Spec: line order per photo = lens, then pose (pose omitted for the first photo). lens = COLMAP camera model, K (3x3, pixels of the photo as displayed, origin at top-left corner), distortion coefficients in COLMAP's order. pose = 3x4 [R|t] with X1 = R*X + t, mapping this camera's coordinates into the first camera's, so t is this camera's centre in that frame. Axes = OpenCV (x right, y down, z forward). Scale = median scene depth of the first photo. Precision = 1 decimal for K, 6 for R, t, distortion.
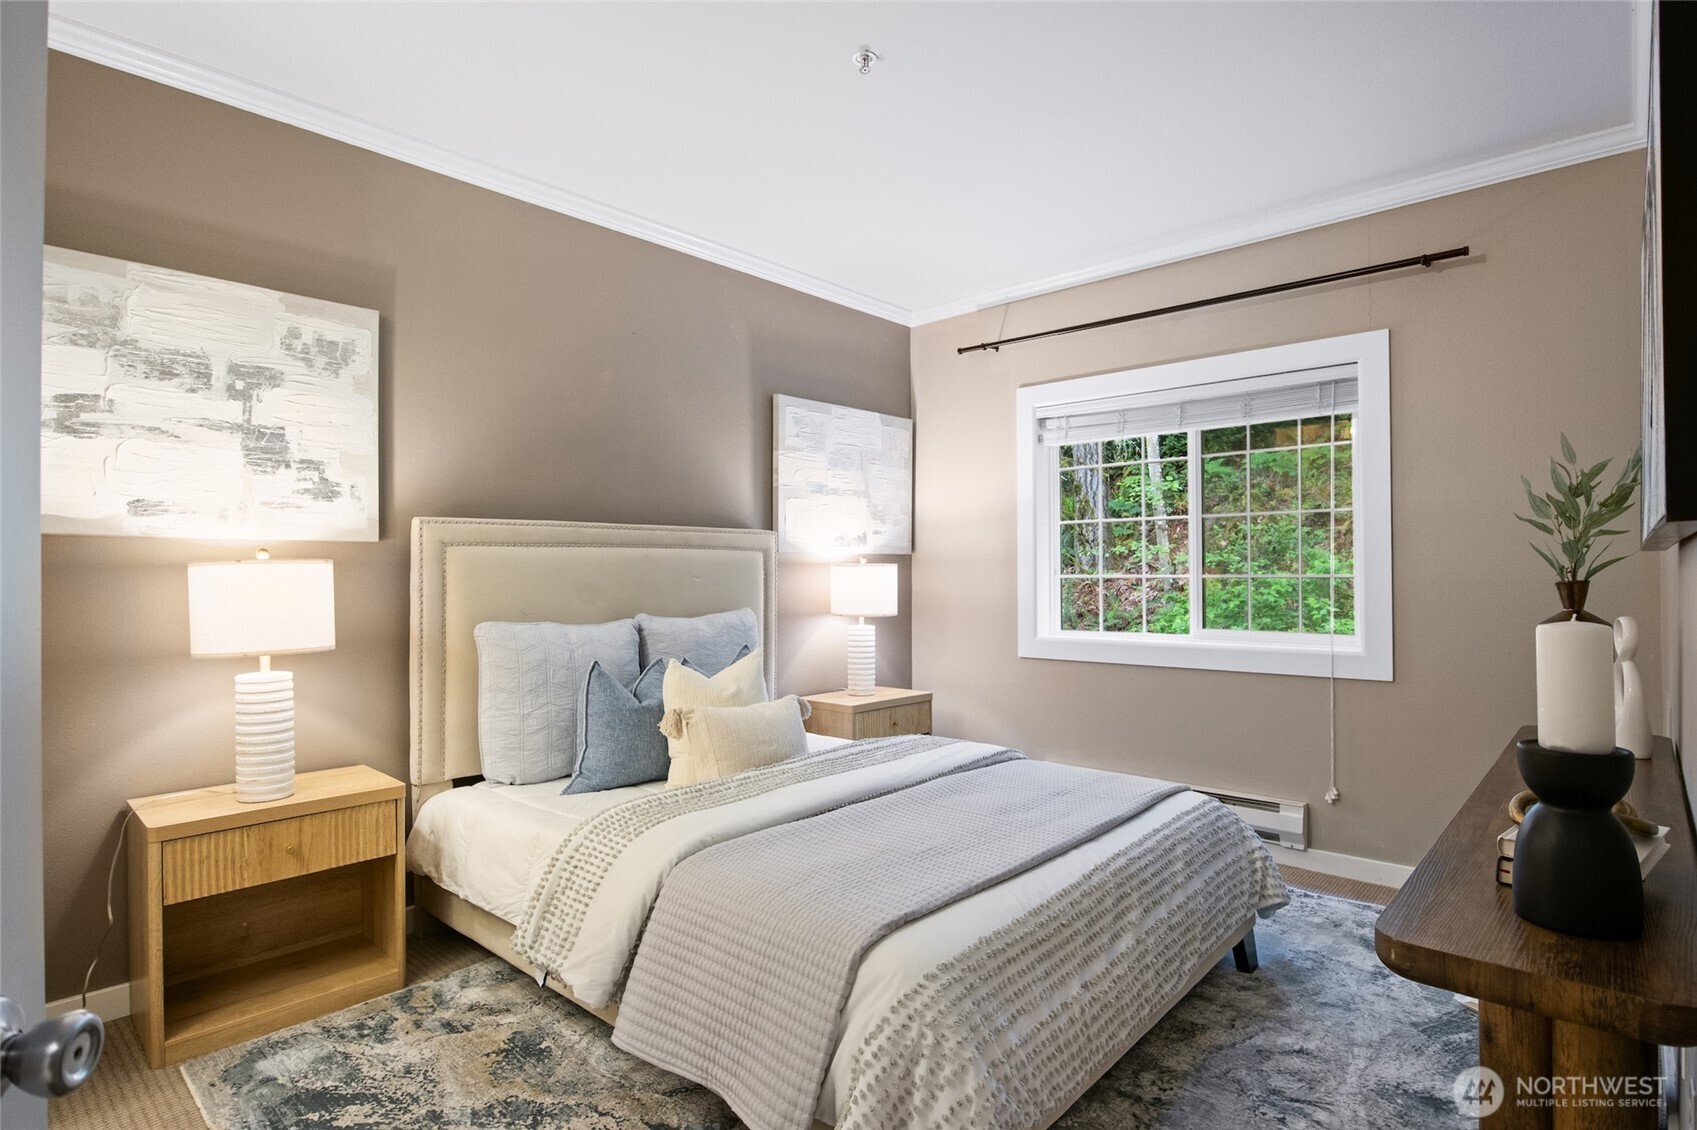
lens RADIAL K [[866.9, 0, 847.5], [0, 866.9, 576.1], [0, 0, 1]] dist [-0.001694, -0.000406]
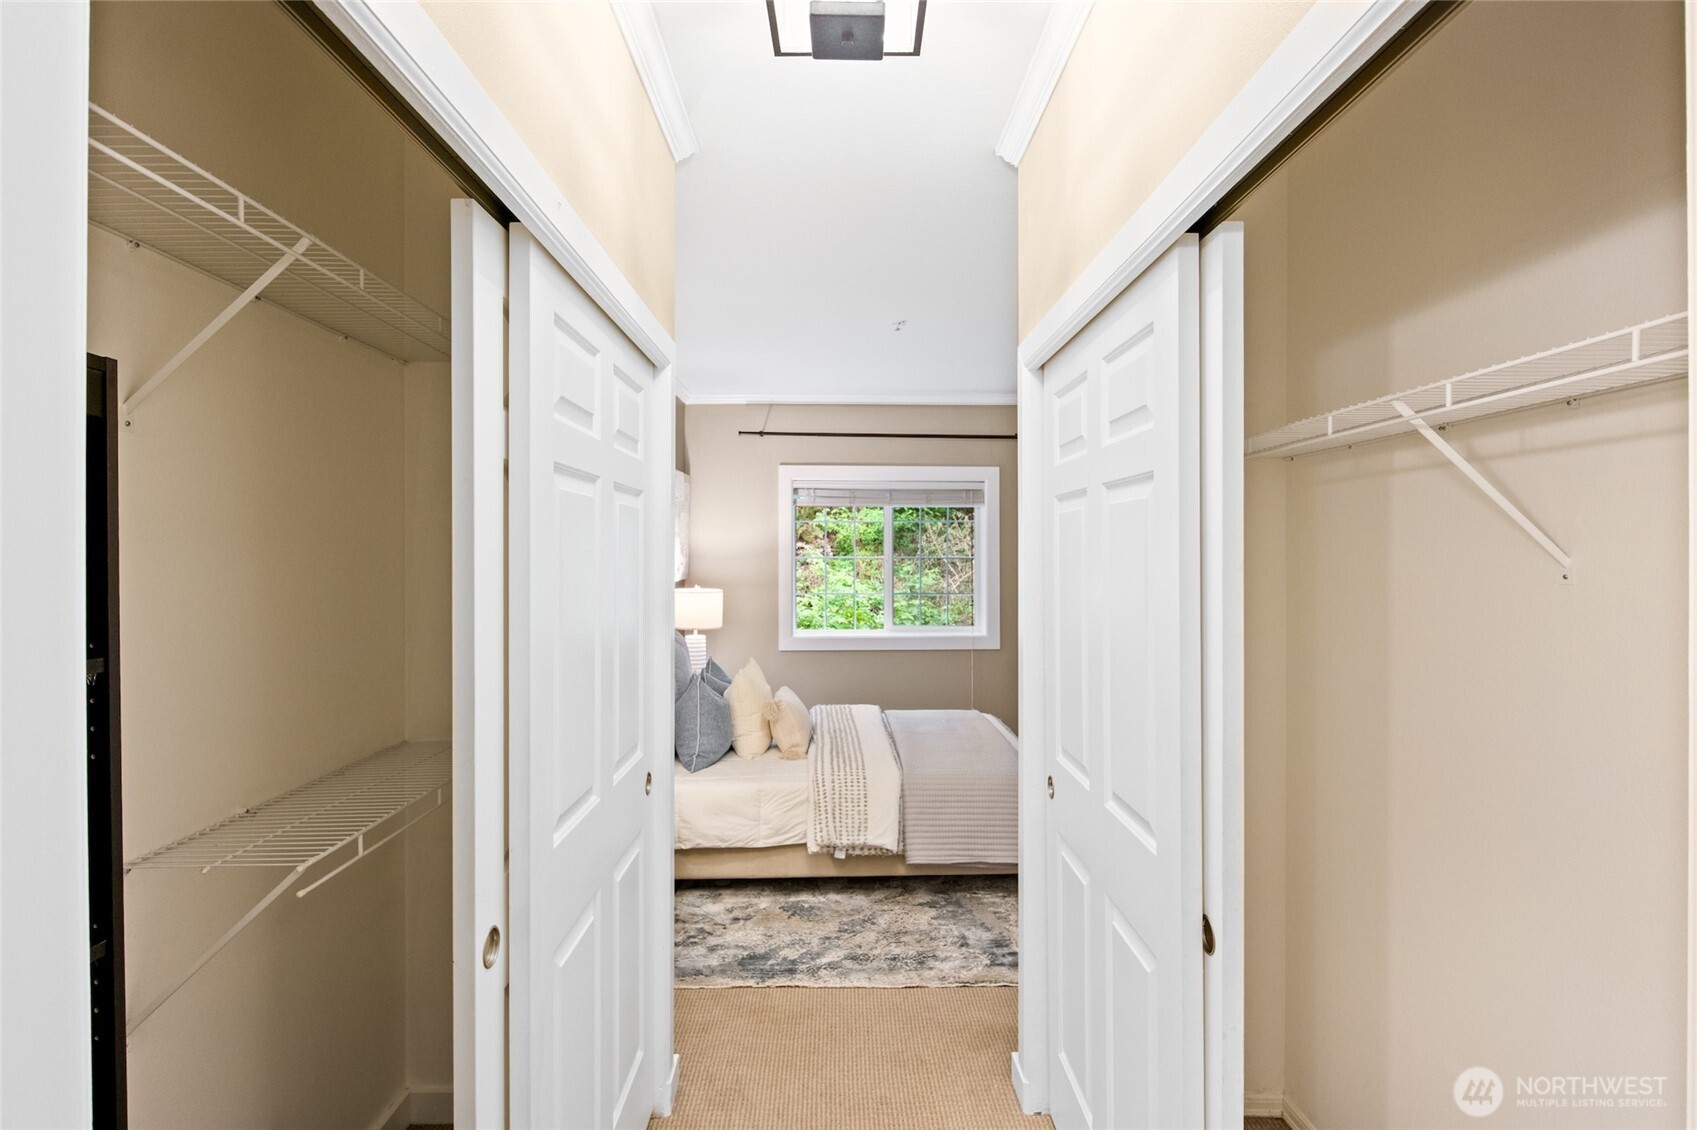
lens RADIAL K [[850.3, 0, 865.4], [0, 850.3, 561.9], [0, 0, 1]] dist [-0.006441, -0.002333]
pose [[0.724267, -0.004865, 0.689502, -0.803858], [-0.001531, 0.999961, 0.008664, -0.080468], [-0.689518, -0.007330, 0.724232, -0.152229]]
